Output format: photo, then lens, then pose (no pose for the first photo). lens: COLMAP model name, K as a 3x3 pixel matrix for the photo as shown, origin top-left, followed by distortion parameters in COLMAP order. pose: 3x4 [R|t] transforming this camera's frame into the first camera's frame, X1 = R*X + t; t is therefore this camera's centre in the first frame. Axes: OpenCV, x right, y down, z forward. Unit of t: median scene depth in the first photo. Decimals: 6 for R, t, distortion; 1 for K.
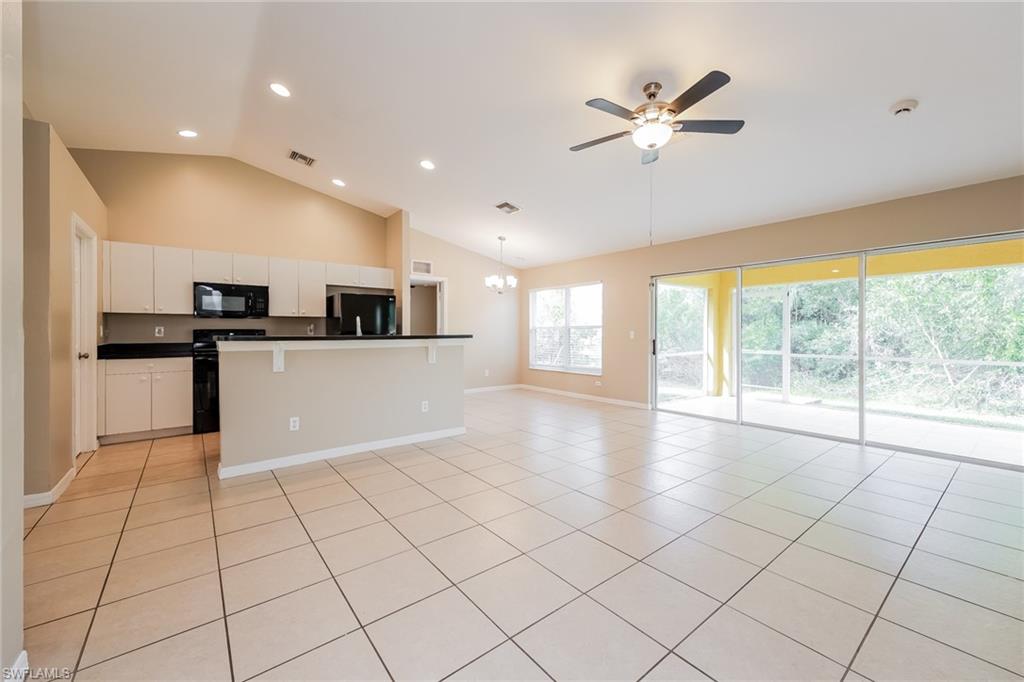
lens RADIAL K [[413.5, 0, 530.7], [0, 413.5, 332.4], [0, 0, 1]] dist [0.015316, -0.000057]
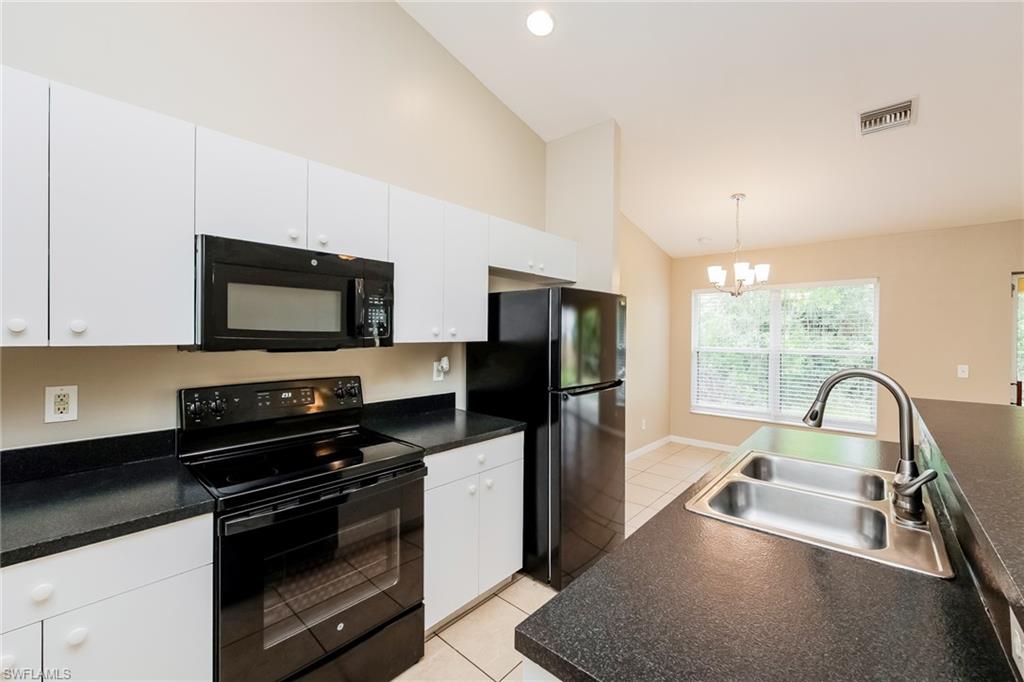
lens RADIAL K [[413.5, 0, 504.5], [0, 413.5, 332.7], [0, 0, 1]] dist [0.015316, -0.000057]
pose [[0.987937, 0.010713, 0.154486, -0.595861], [-0.010900, 0.999941, 0.000366, -0.051067], [-0.154473, -0.002046, 0.987995, 0.629778]]
